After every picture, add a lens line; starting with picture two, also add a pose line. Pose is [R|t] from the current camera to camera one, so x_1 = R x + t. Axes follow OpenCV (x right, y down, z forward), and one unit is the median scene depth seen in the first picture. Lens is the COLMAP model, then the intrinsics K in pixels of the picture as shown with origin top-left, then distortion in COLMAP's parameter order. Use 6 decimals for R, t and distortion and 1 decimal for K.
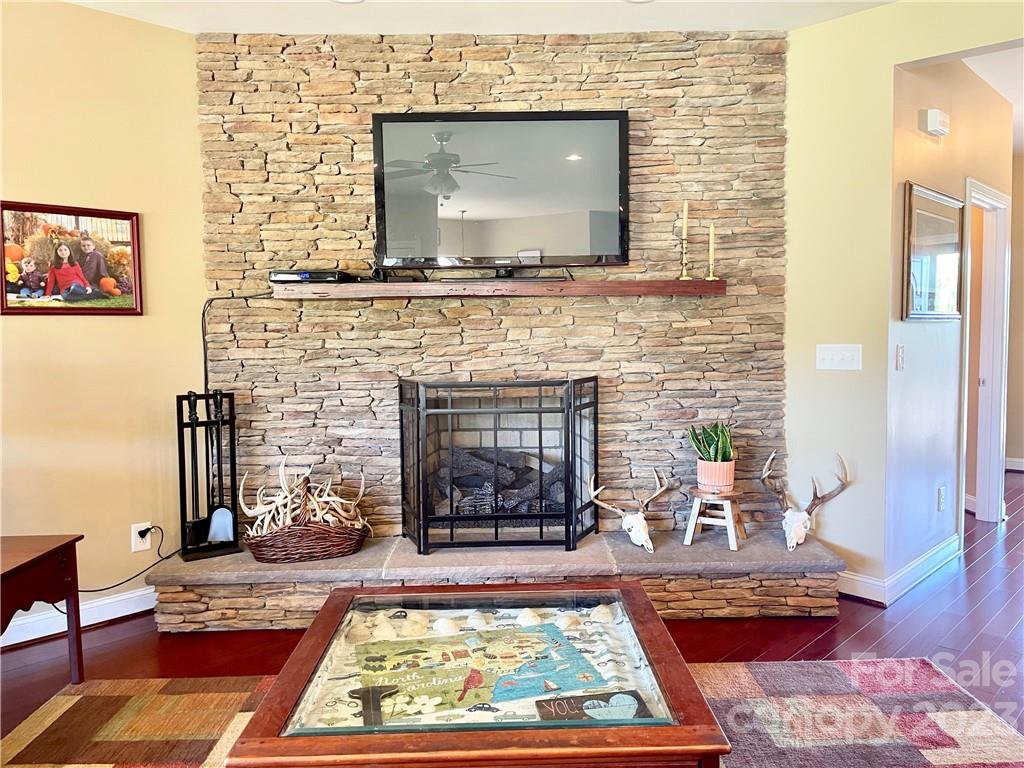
lens RADIAL K [[778.8, 0, 511.2], [0, 778.8, 382.4], [0, 0, 1]] dist [-0.001513, -0.000277]
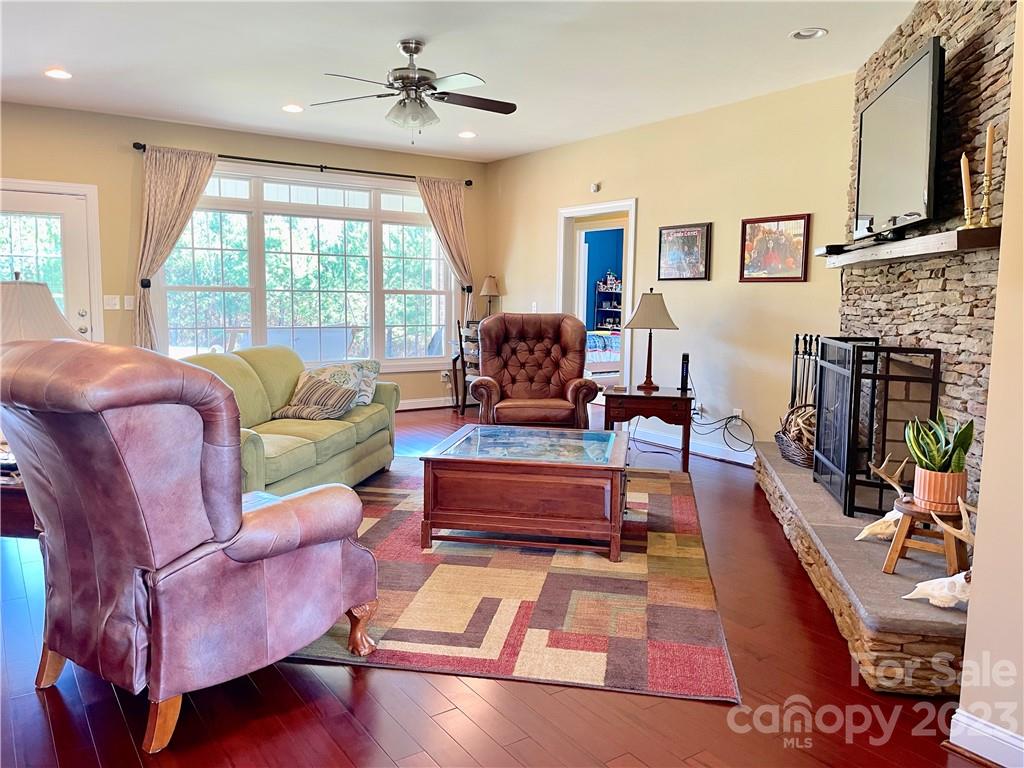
lens RADIAL K [[778.8, 0, 511.7], [0, 778.8, 382.7], [0, 0, 1]] dist [-0.001513, -0.000277]
pose [[-0.185828, 0.125678, -0.974512, 1.219875], [-0.081415, 0.986407, 0.142737, -0.066318], [0.979204, 0.105864, -0.173070, 0.775613]]
